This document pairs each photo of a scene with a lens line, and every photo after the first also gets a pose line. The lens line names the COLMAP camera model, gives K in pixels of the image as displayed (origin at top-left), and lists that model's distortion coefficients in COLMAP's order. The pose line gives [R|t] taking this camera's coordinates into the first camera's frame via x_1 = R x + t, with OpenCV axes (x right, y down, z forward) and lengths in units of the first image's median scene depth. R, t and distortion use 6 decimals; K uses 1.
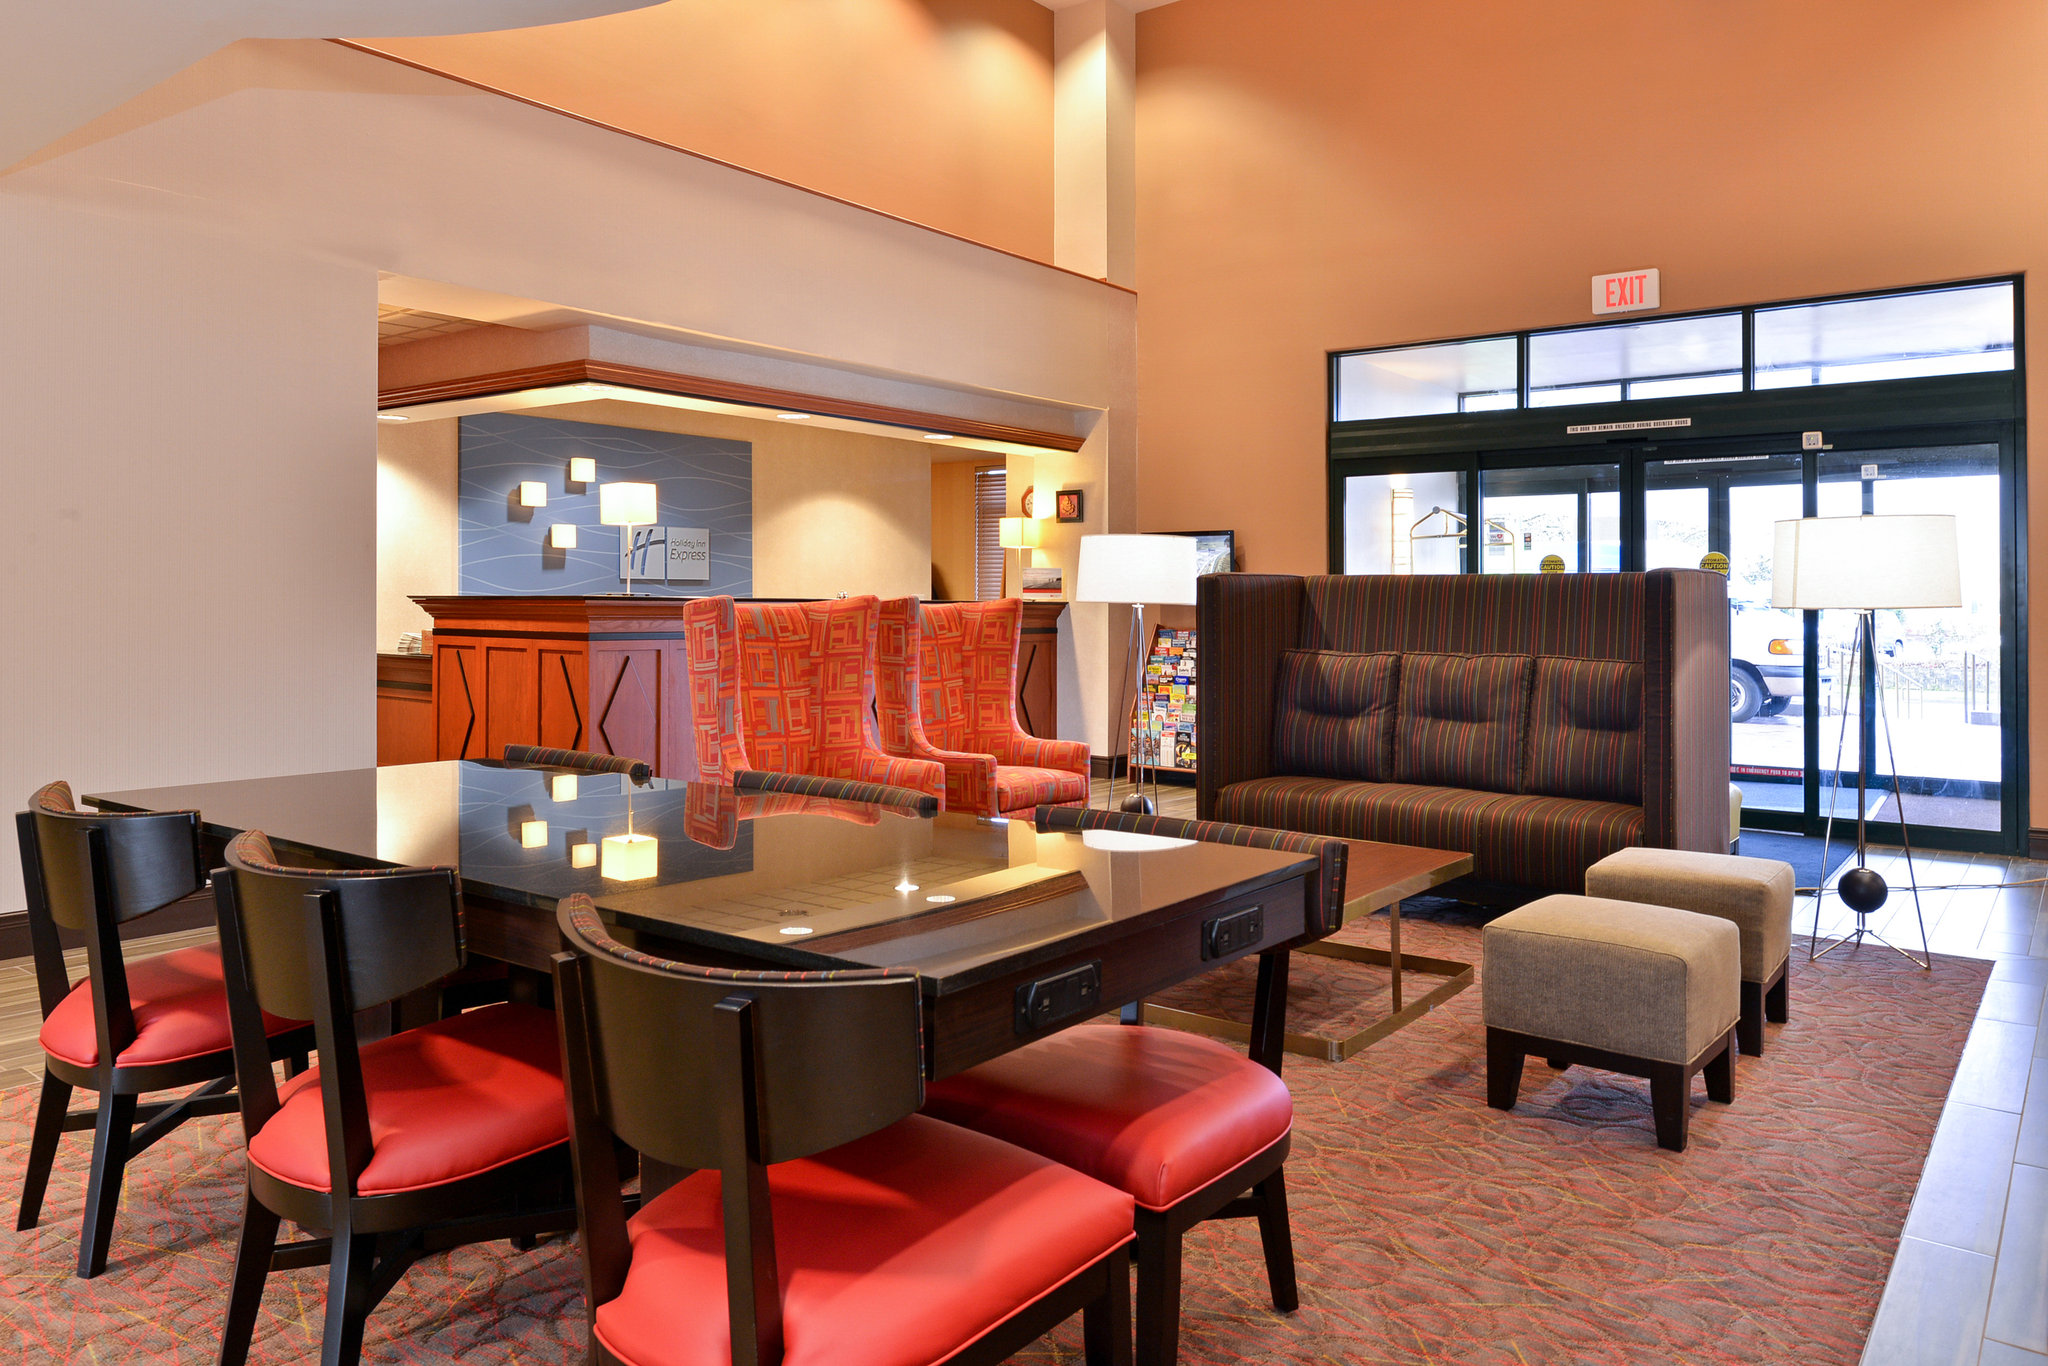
lens RADIAL K [[1391.1, 0, 1012.1], [0, 1391.1, 683.9], [0, 0, 1]] dist [-0.012480, -0.003349]
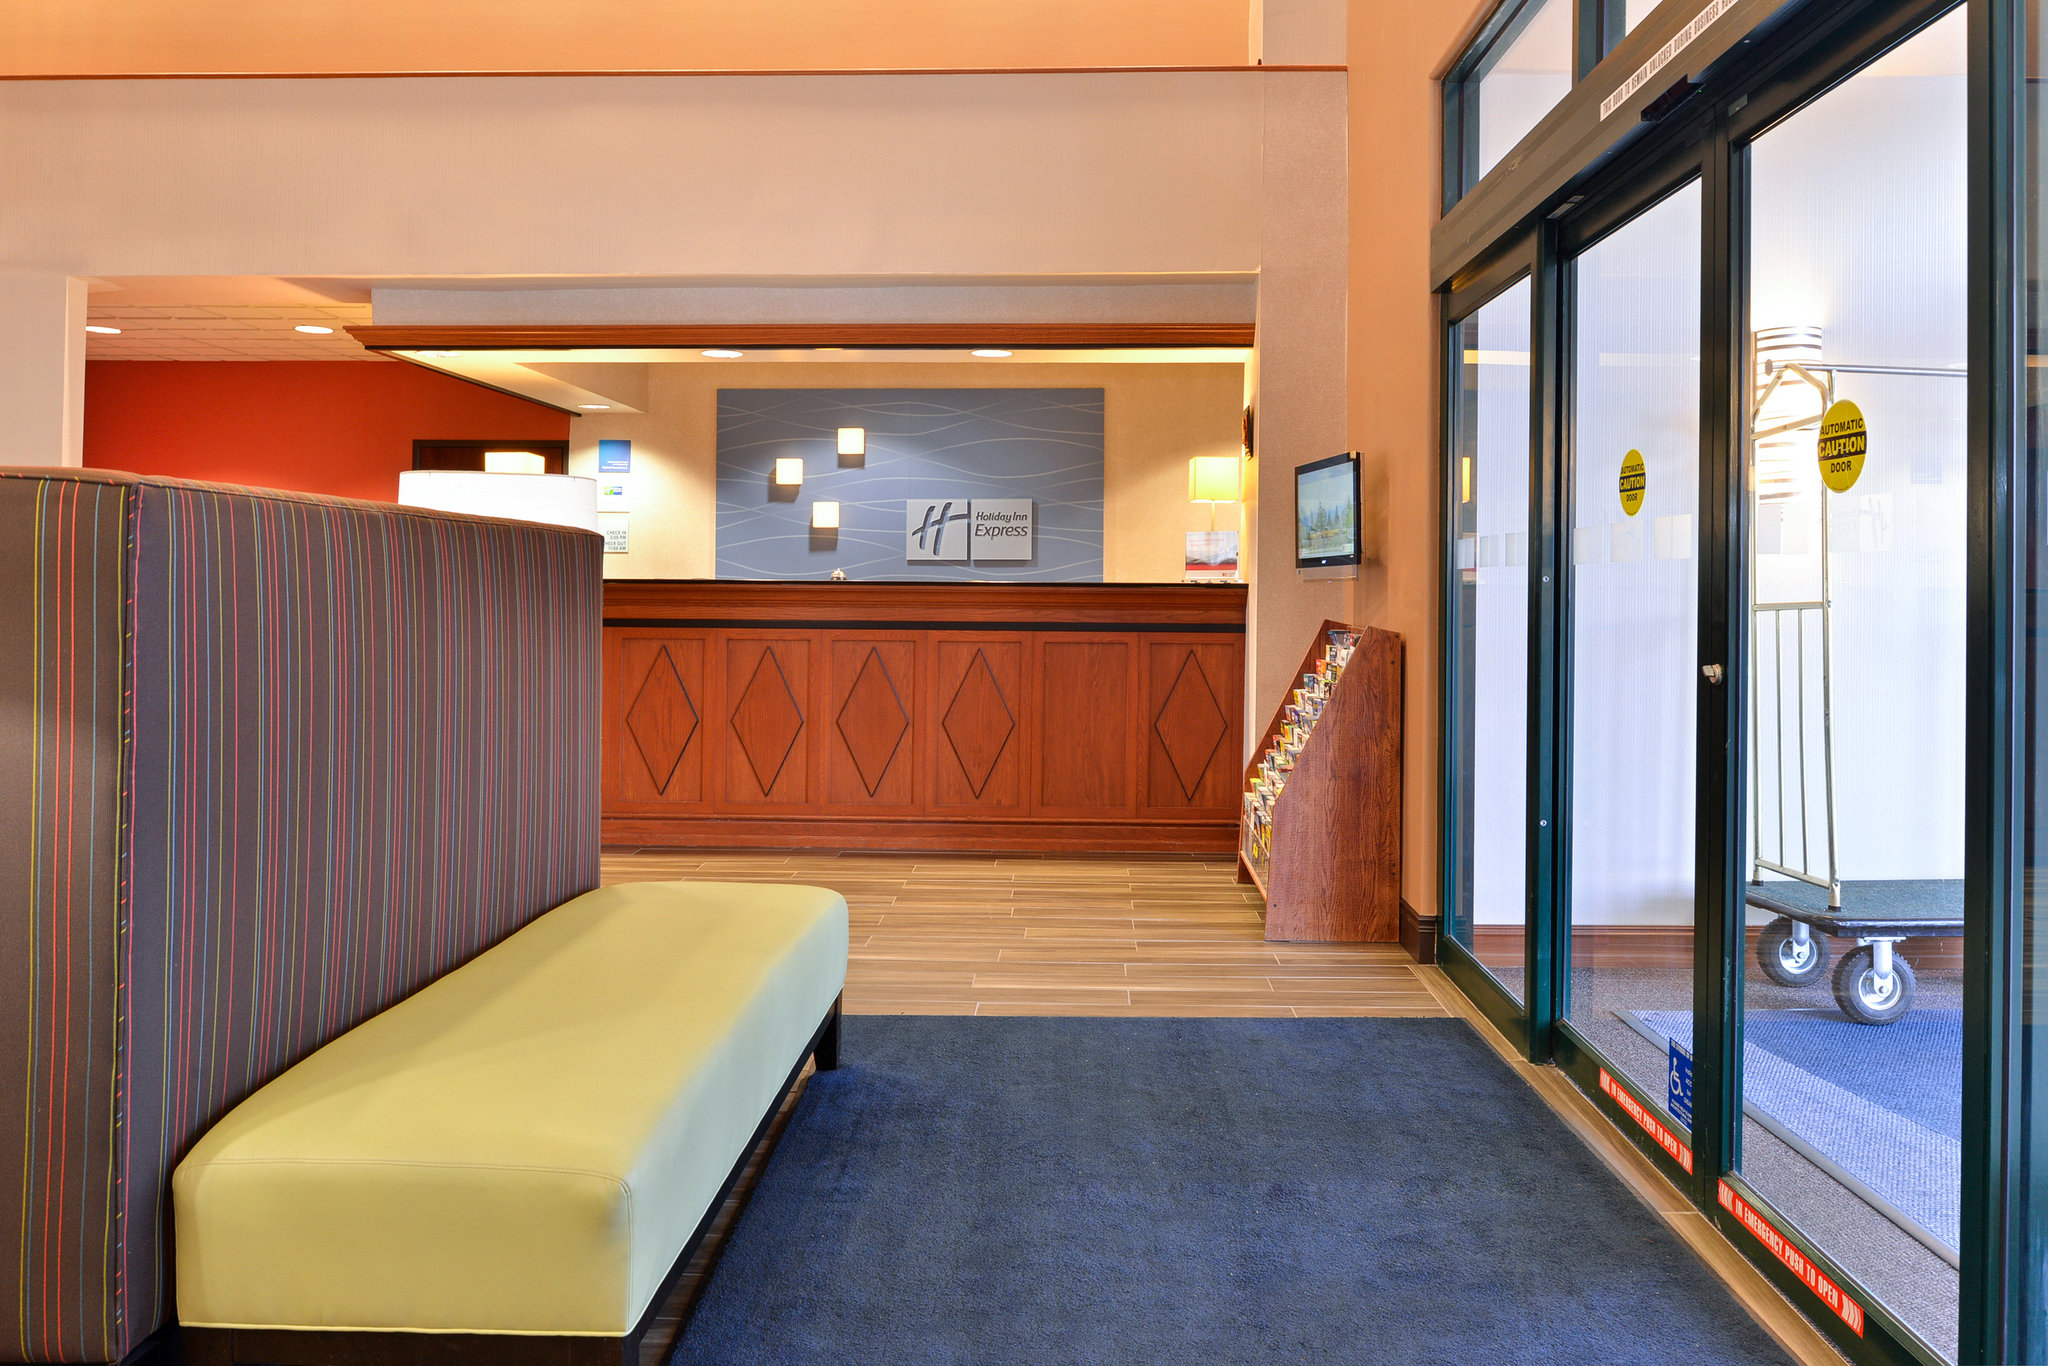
lens RADIAL K [[1391.1, 0, 1023.1], [0, 1391.1, 684.4], [0, 0, 1]] dist [-0.012480, -0.003349]
pose [[0.588150, 0.053264, -0.806996, 0.357858], [-0.048723, 0.998350, 0.030385, -0.019745], [0.807283, 0.021449, 0.589774, 0.395757]]
